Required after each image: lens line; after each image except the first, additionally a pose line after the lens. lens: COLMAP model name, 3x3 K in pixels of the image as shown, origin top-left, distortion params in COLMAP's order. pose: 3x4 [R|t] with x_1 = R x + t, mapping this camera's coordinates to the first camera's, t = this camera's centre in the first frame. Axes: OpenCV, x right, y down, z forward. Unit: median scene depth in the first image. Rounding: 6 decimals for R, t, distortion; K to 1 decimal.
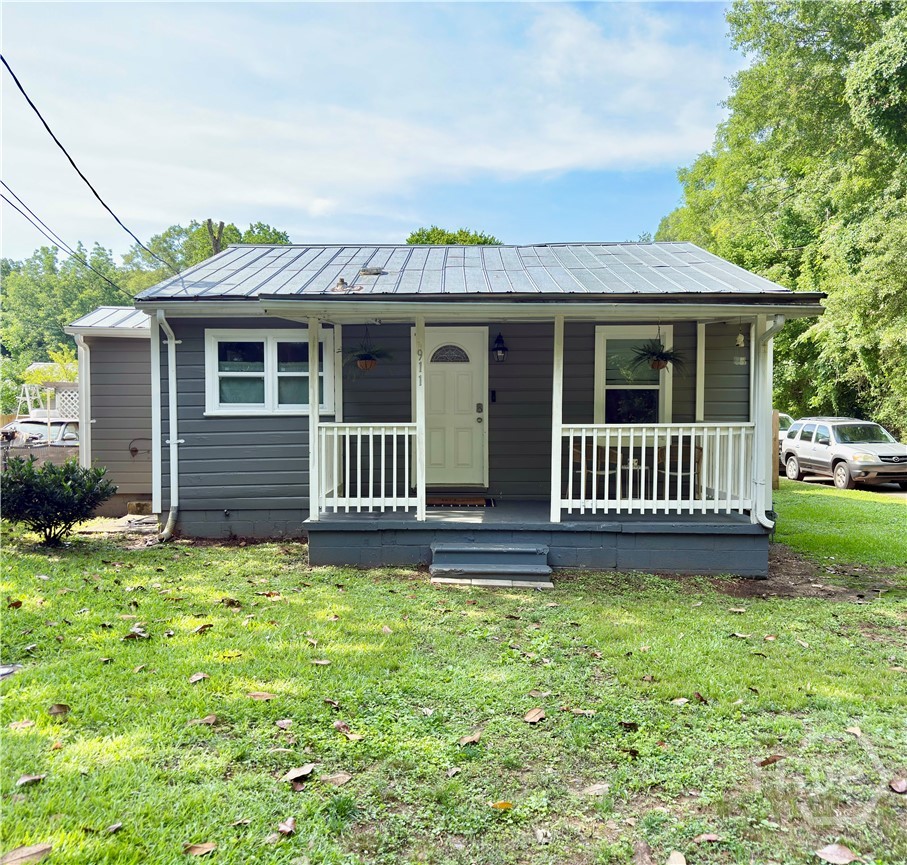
lens RADIAL K [[742.5, 0, 453.5], [0, 742.5, 432.5], [0, 0, 1]] dist [0.101482, -0.102421]
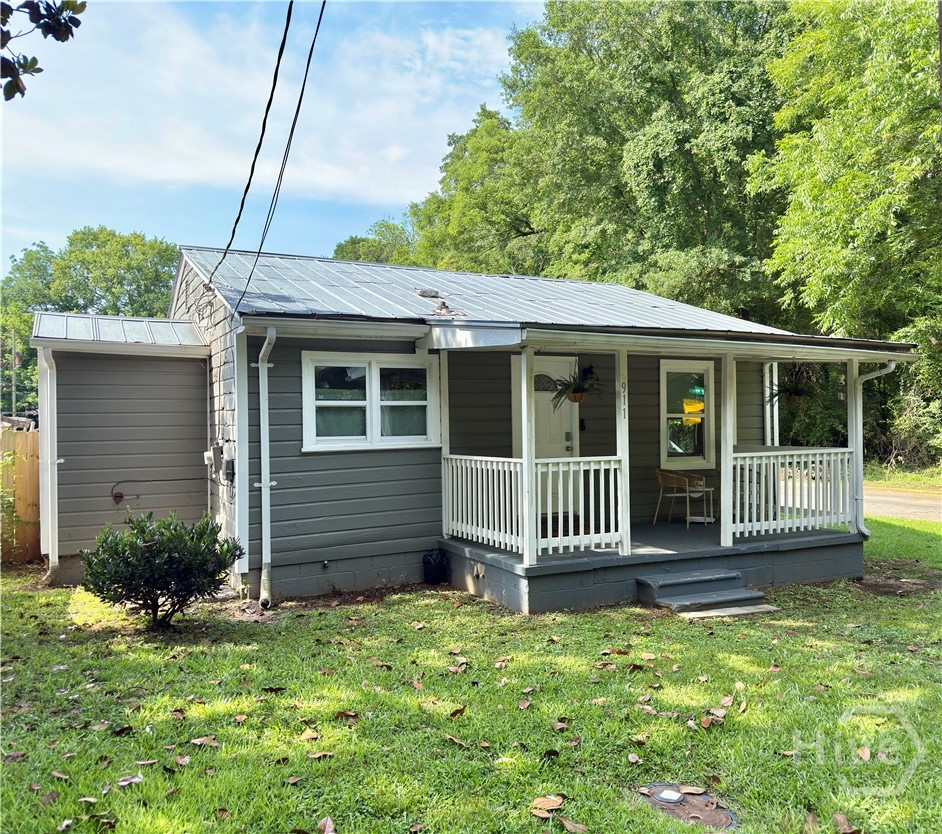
lens RADIAL K [[728.7, 0, 471.0], [0, 728.7, 417.0], [0, 0, 1]] dist [0.151585, -0.318551]
pose [[0.900559, -0.005941, 0.434694, -0.521376], [0.023657, 0.999095, -0.035356, -0.028059], [-0.434090, 0.042124, 0.899884, 0.162291]]
